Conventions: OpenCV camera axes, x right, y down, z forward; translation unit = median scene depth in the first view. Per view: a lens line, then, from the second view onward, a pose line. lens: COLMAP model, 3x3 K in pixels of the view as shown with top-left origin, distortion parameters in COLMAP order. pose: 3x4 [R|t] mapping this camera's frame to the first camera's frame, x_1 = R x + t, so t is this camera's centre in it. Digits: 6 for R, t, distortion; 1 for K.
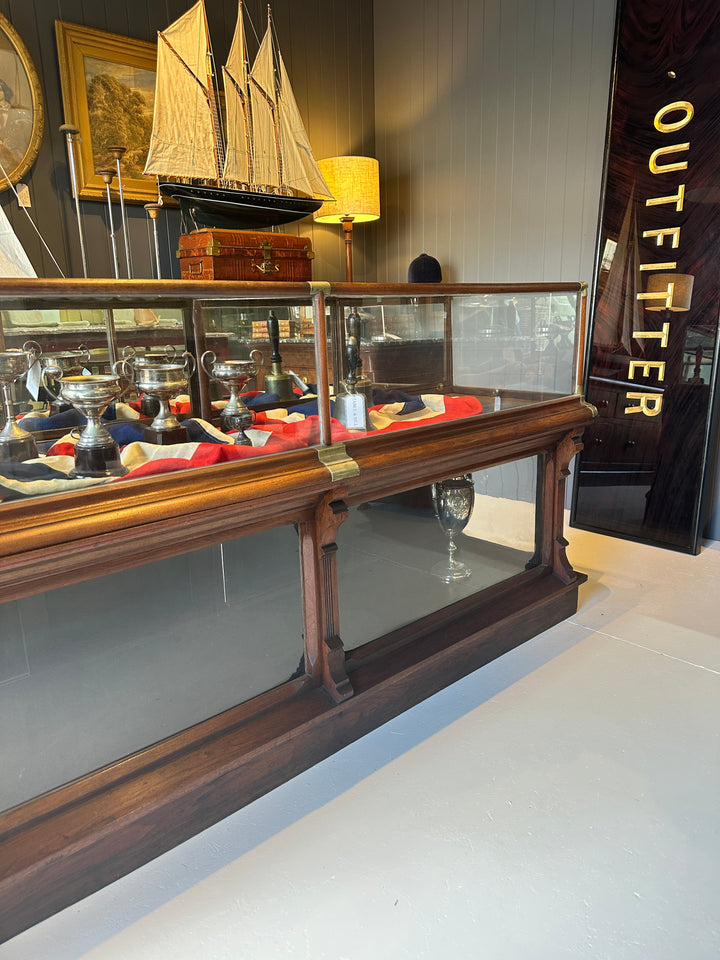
lens RADIAL K [[687.3, 0, 361.8], [0, 687.3, 473.4], [0, 0, 1]] dist [0.047952, -0.065786]
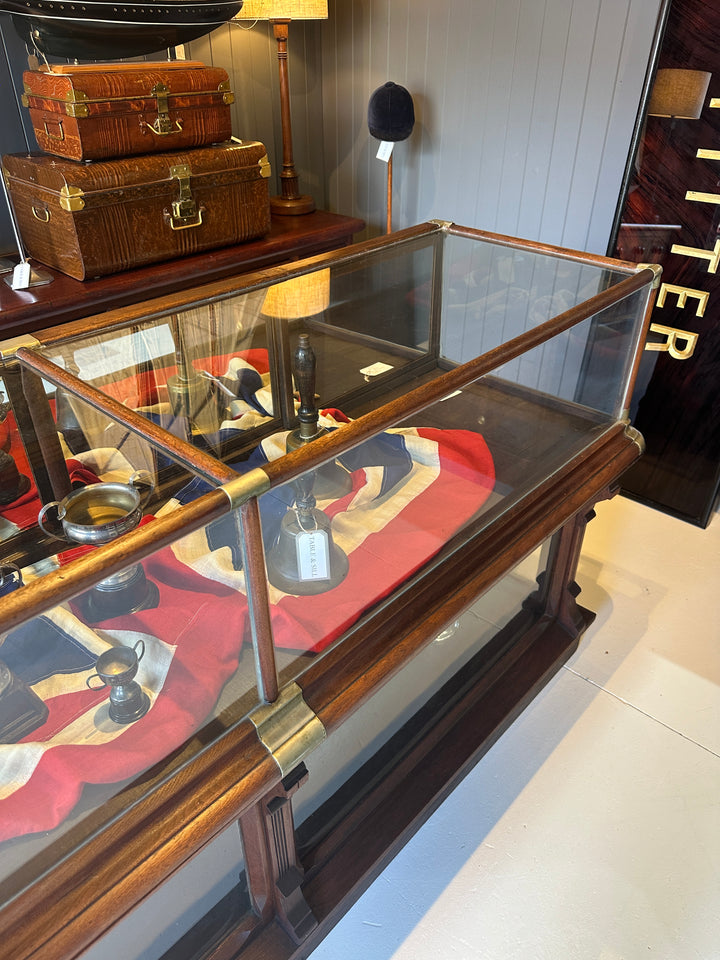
lens RADIAL K [[687.3, 0, 369.4], [0, 687.3, 484.1], [0, 0, 1]] dist [0.047952, -0.065786]
pose [[0.995547, -0.022590, 0.091524, -0.008858], [-0.009222, 0.942870, 0.333034, -0.231481], [-0.093818, -0.332395, 0.938462, 0.271950]]
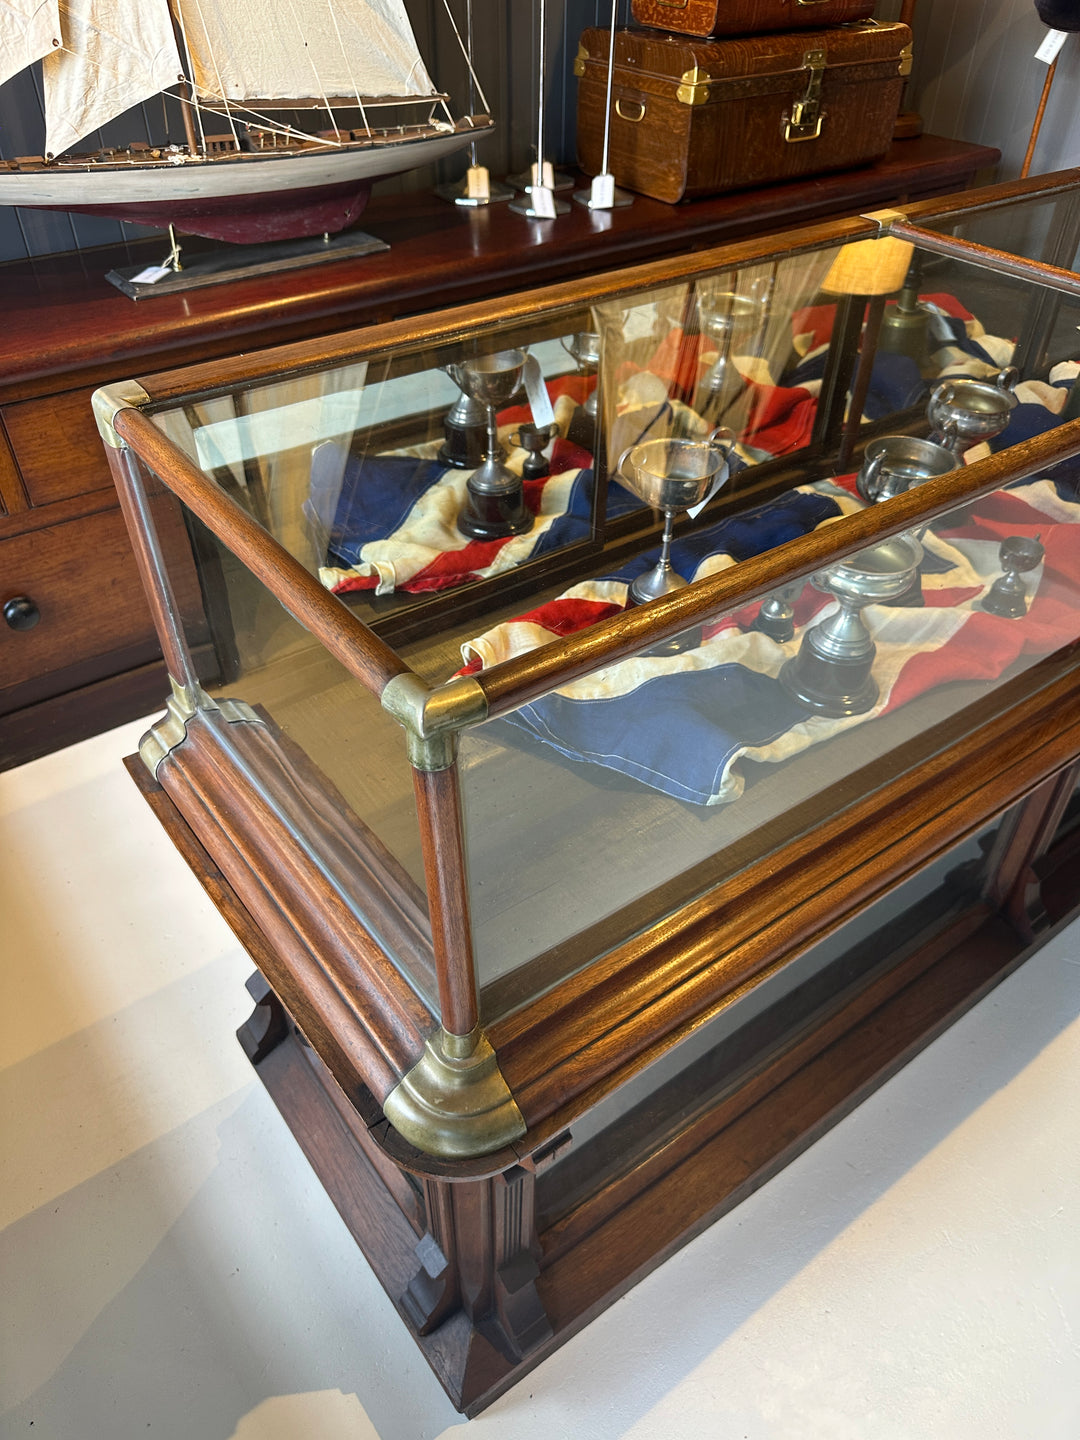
lens RADIAL K [[1061.1, 0, 558.3], [0, 1061.1, 752.2], [0, 0, 1]] dist [-0.045571, 0.025807]
pose [[0.994551, 0.088352, -0.055336, -0.269036], [-0.053892, 0.890096, 0.452576, -0.165409], [0.089241, -0.447128, 0.890007, 0.076434]]
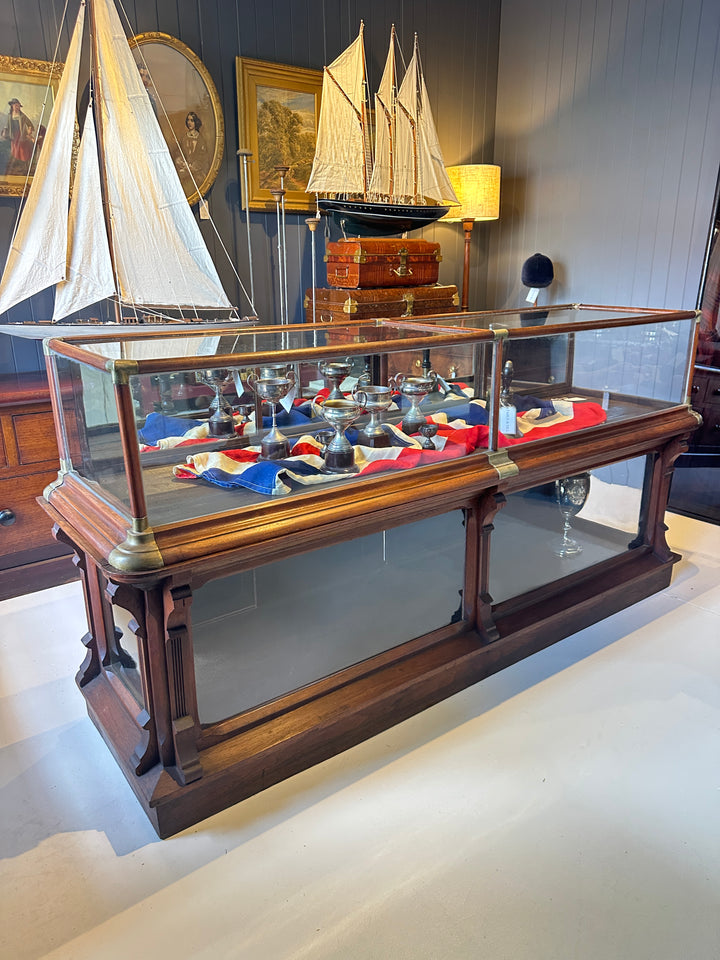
lens RADIAL K [[687.3, 0, 363.2], [0, 687.3, 479.1], [0, 0, 1]] dist [0.047952, -0.065786]
pose [[0.994972, 0.043737, -0.090093, -0.099763], [-0.037582, 0.996914, 0.068920, -0.038444], [0.092830, -0.065188, 0.993546, -0.189440]]
